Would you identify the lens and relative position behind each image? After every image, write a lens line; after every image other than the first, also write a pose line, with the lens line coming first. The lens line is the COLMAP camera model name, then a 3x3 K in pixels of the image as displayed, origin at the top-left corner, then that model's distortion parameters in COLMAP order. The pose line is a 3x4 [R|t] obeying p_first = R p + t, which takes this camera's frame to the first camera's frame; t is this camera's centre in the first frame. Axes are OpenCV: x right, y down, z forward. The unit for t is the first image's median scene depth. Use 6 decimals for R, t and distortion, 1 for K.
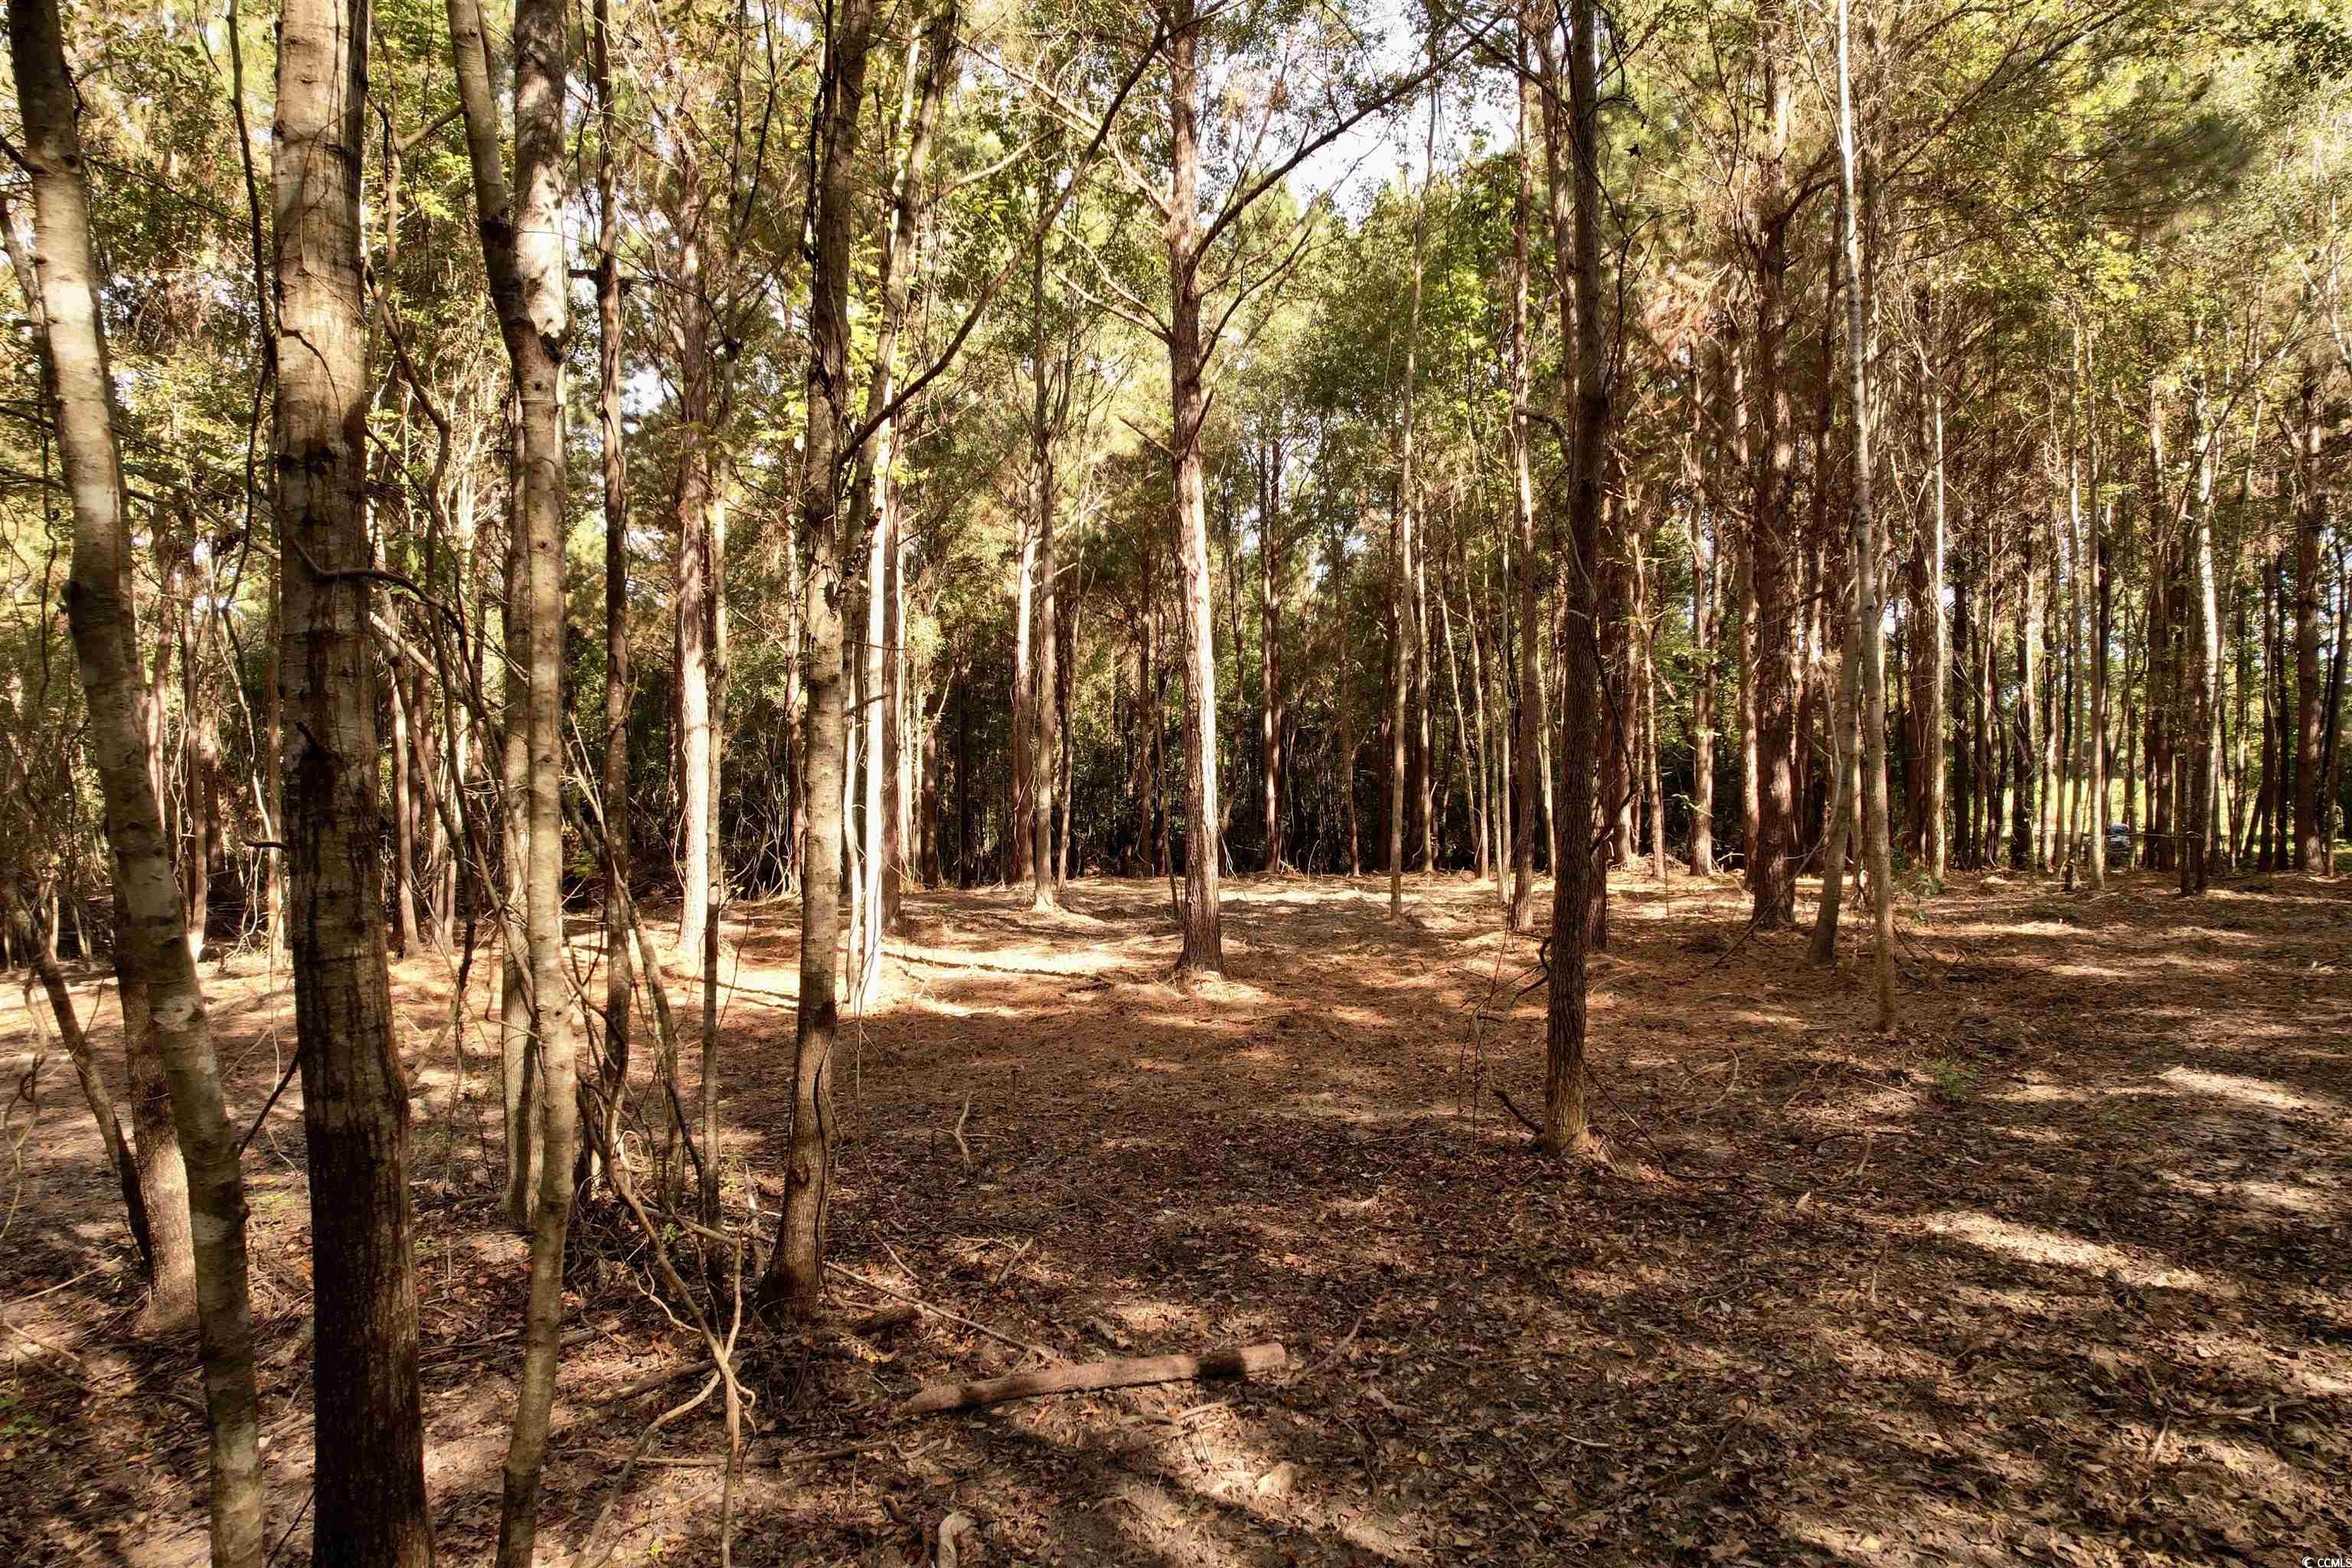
lens RADIAL K [[1517.7, 0, 1179.9], [0, 1517.7, 783.4], [0, 0, 1]] dist [-0.000094, 0.027646]
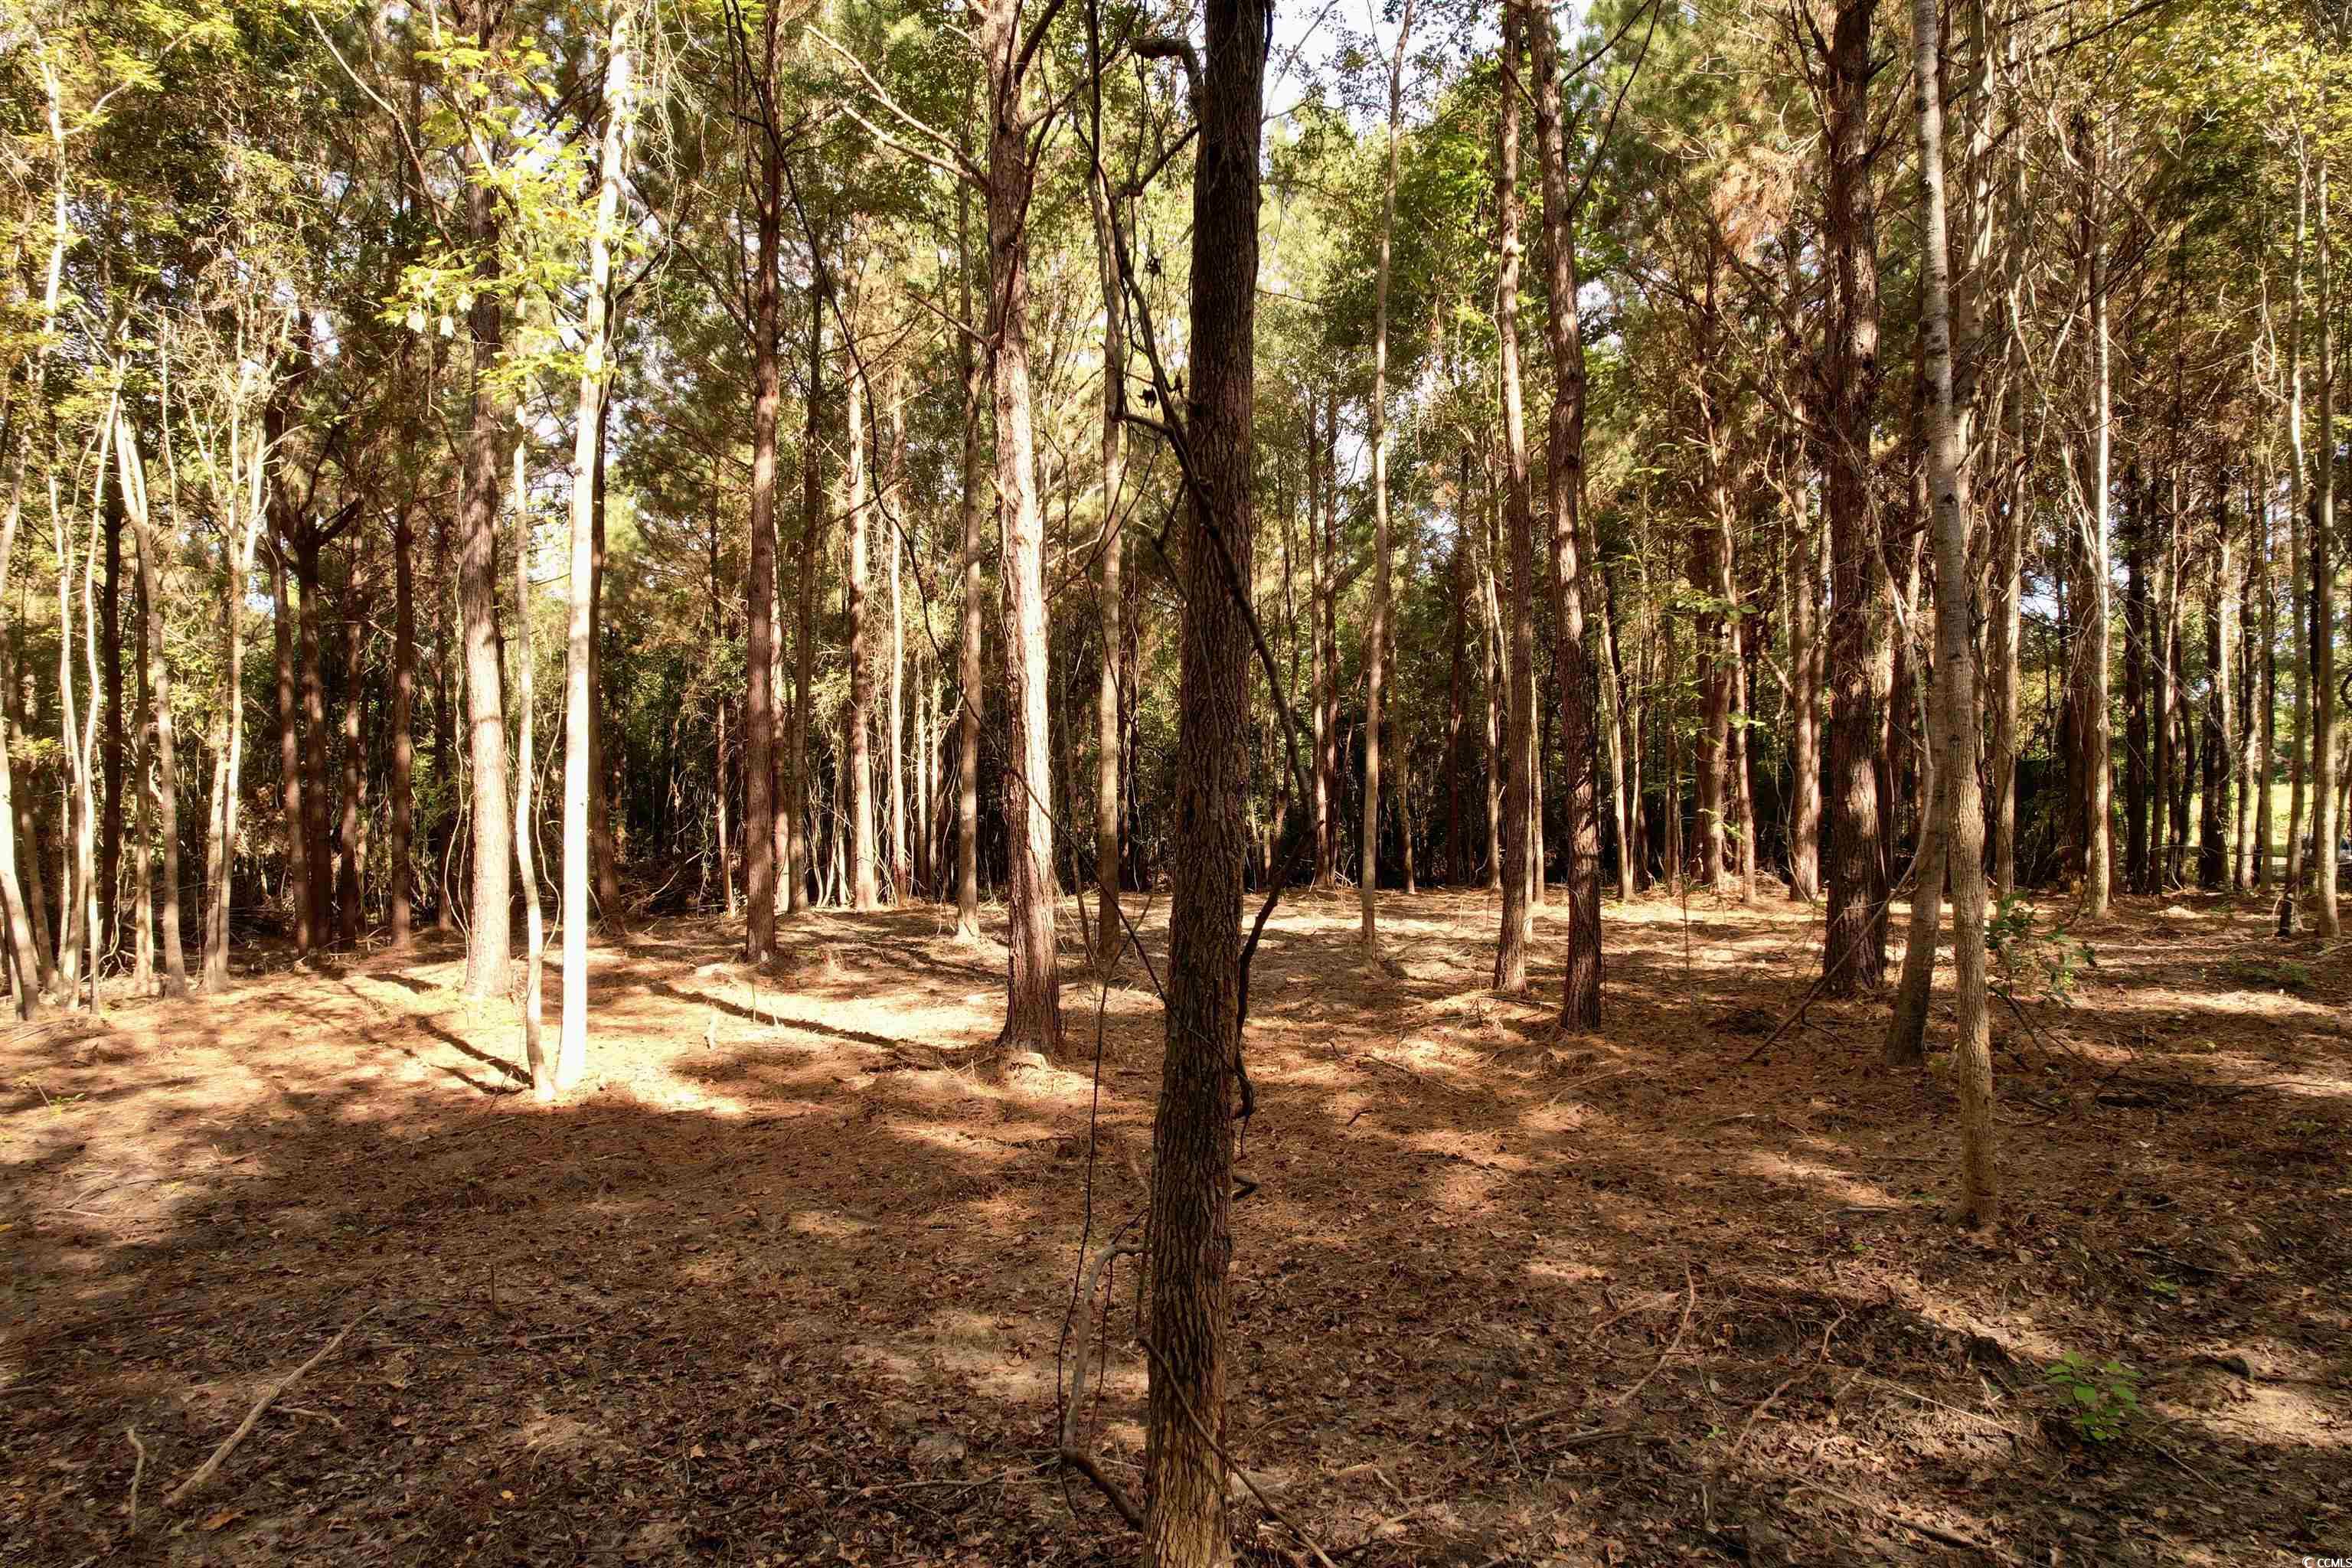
lens RADIAL K [[1517.7, 0, 1162.3], [0, 1517.7, 782.9], [0, 0, 1]] dist [-0.000094, 0.027646]
pose [[0.995368, 0.001537, -0.096124, 0.071956], [-0.001650, 0.999998, -0.001092, -0.002066], [0.096122, 0.001245, 0.995369, 0.133988]]
